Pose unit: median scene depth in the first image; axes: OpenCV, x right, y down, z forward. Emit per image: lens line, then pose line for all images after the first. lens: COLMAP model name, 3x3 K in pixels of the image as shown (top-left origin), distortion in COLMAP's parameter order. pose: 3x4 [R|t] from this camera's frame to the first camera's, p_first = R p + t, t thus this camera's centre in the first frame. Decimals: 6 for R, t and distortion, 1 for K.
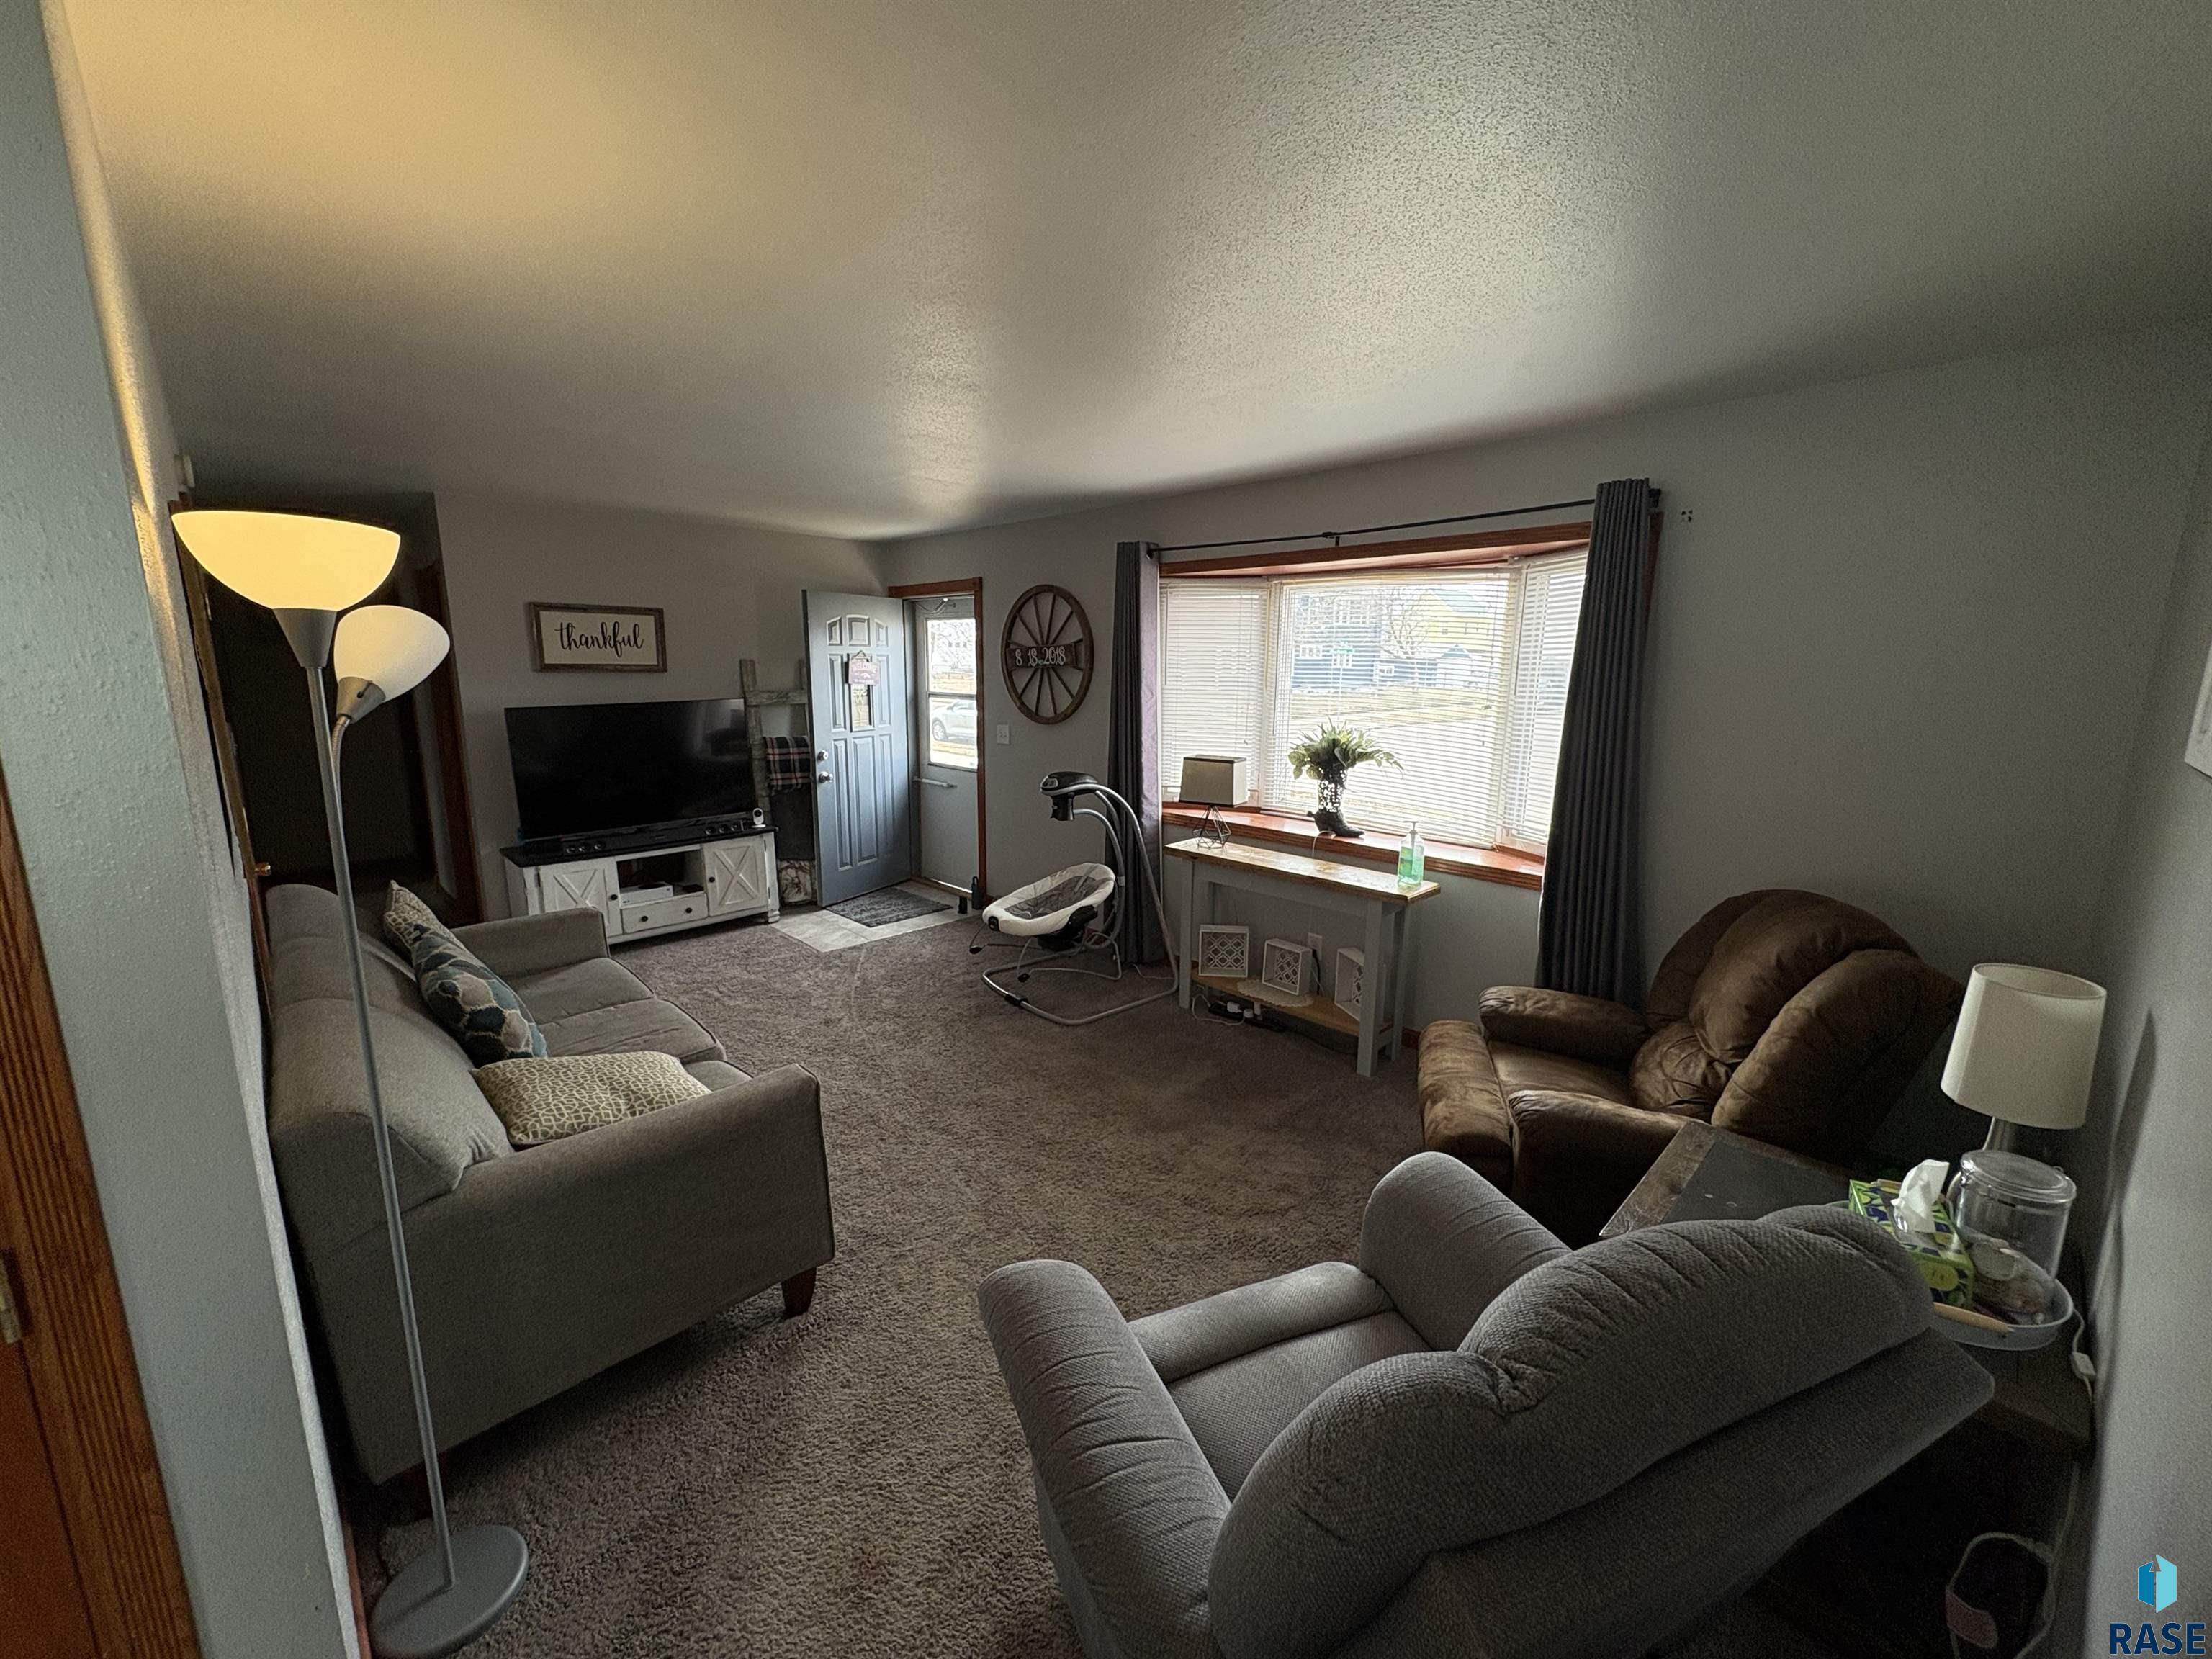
lens RADIAL K [[882.2, 0, 1105.5], [0, 882.2, 815.4], [0, 0, 1]] dist [0.000486, 0.000736]
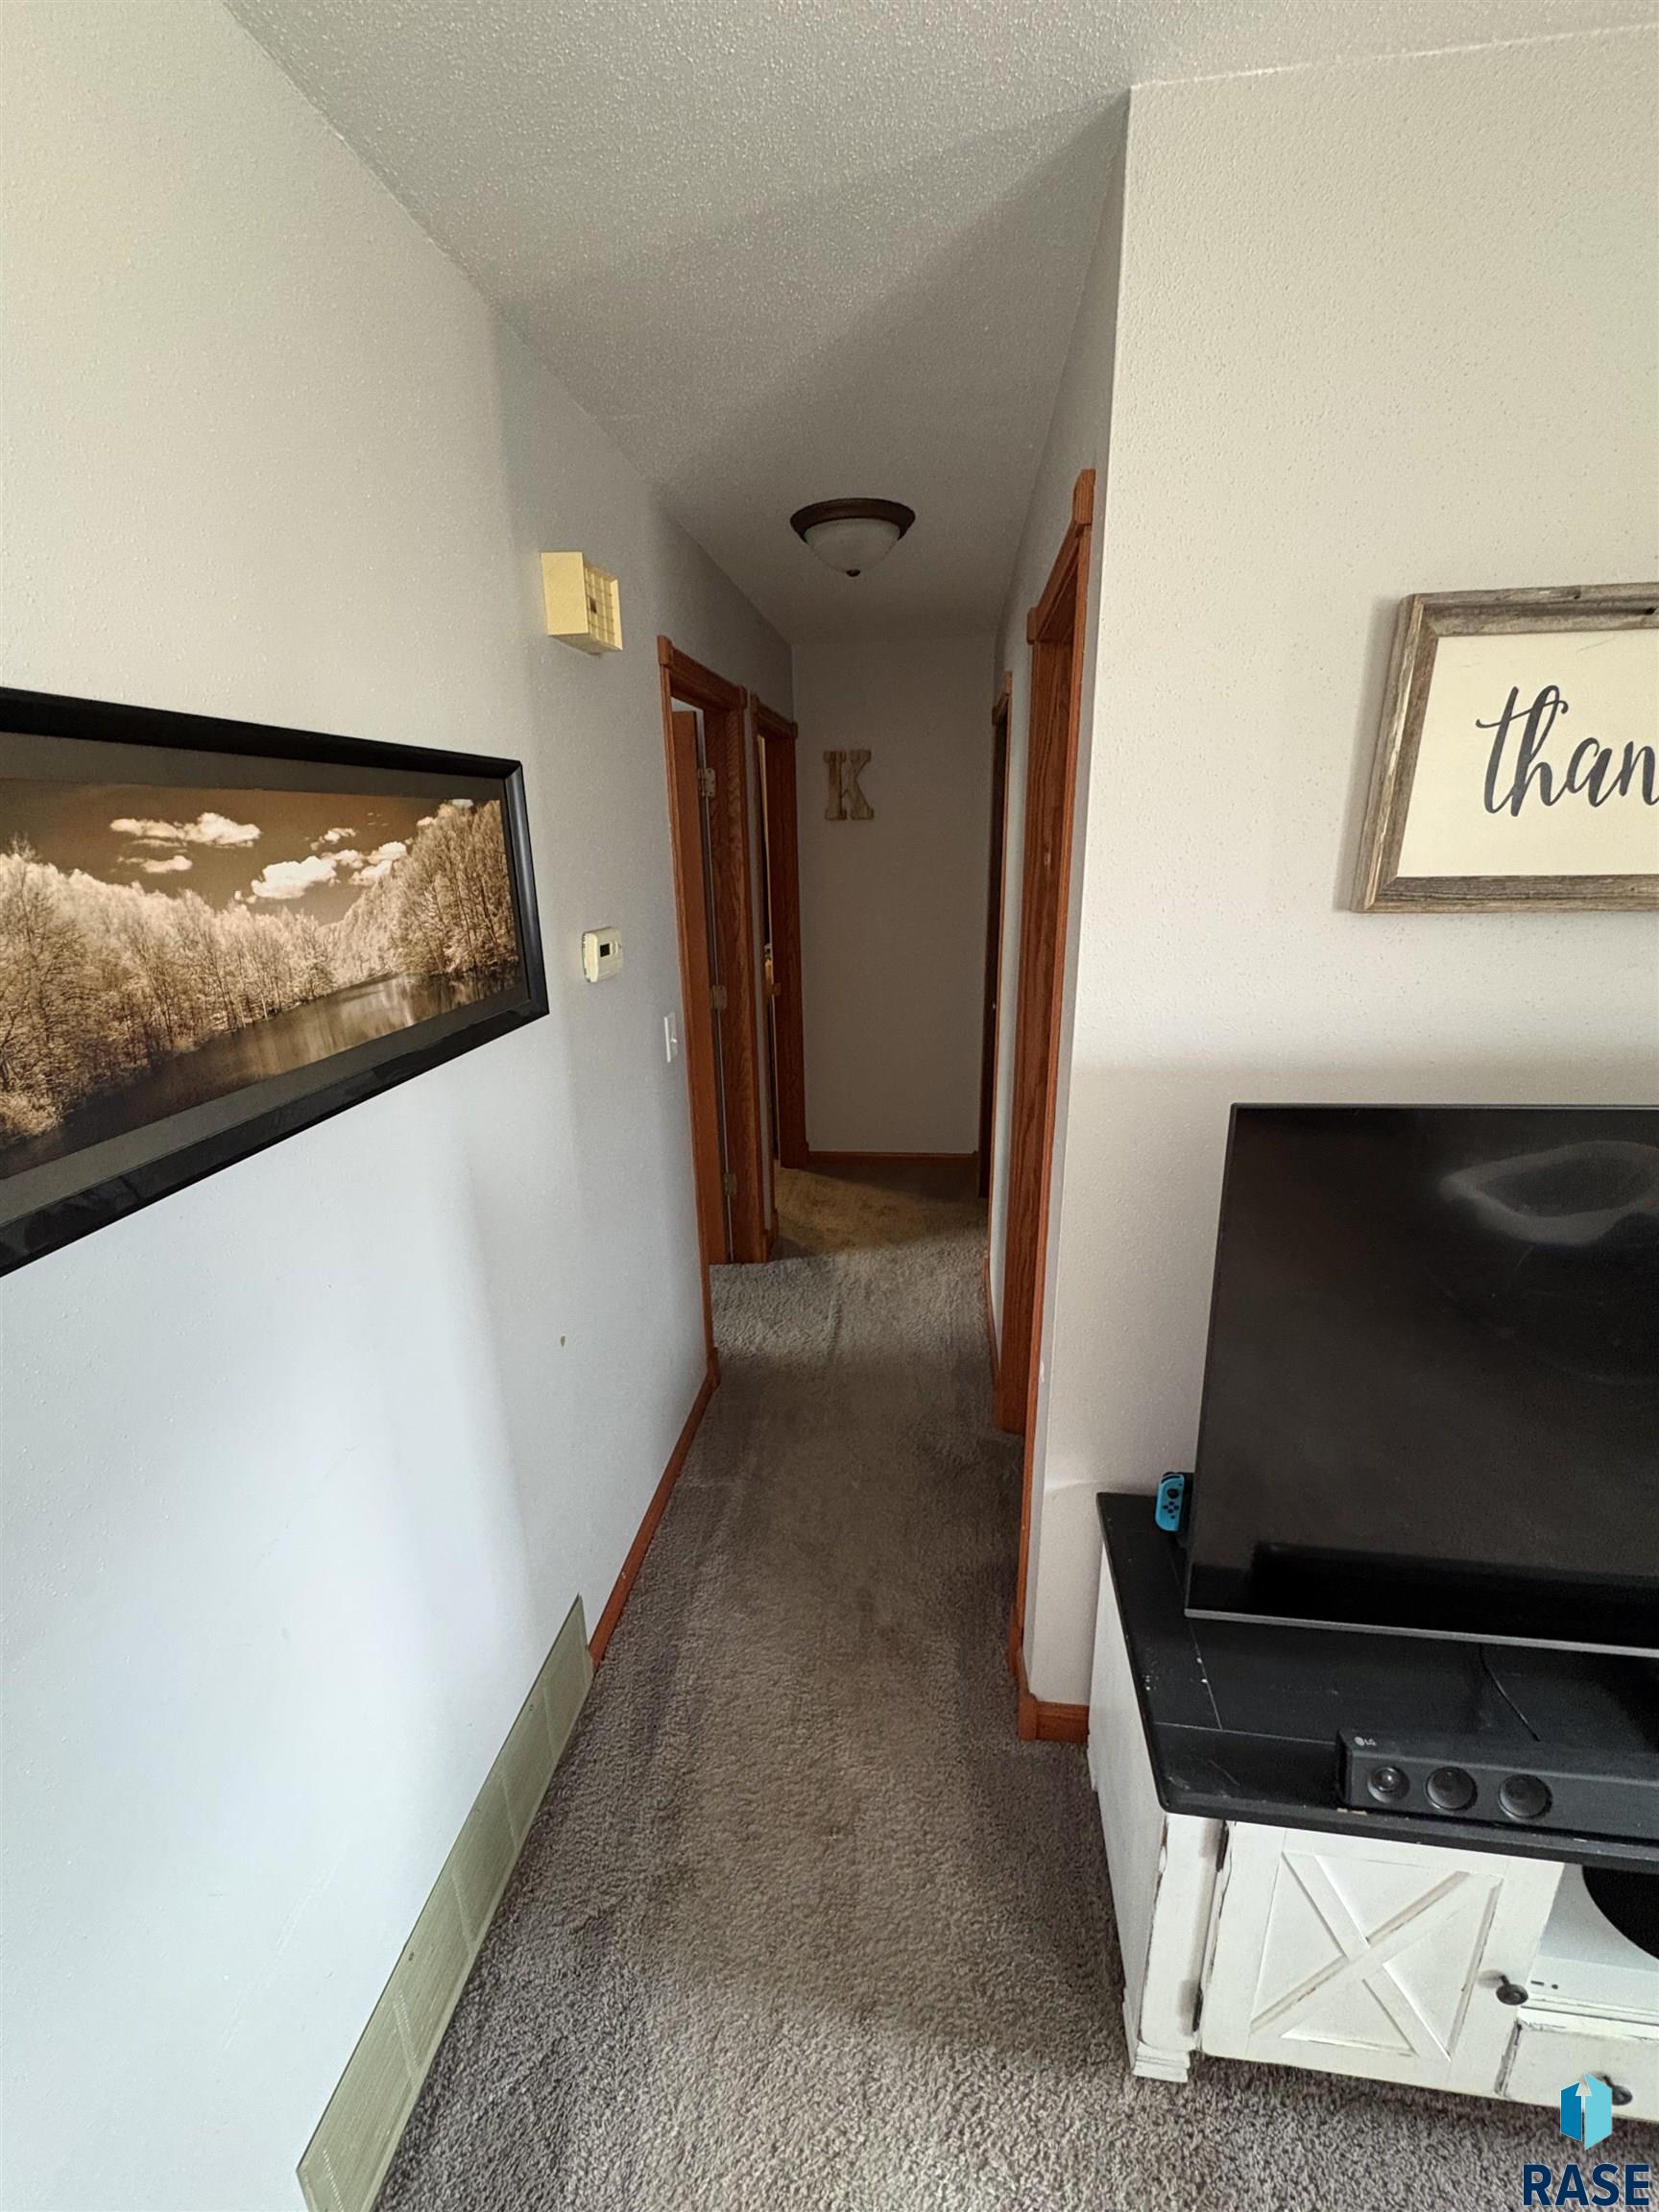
lens RADIAL K [[882.2, 0, 830.7], [0, 882.2, 1105.5], [0, 0, 1]] dist [0.000486, 0.000736]
pose [[0.631181, 0.222733, -0.742968, -0.542458], [-0.129753, 0.974705, 0.181974, -0.135605], [0.764706, -0.018456, 0.644115, 0.732046]]
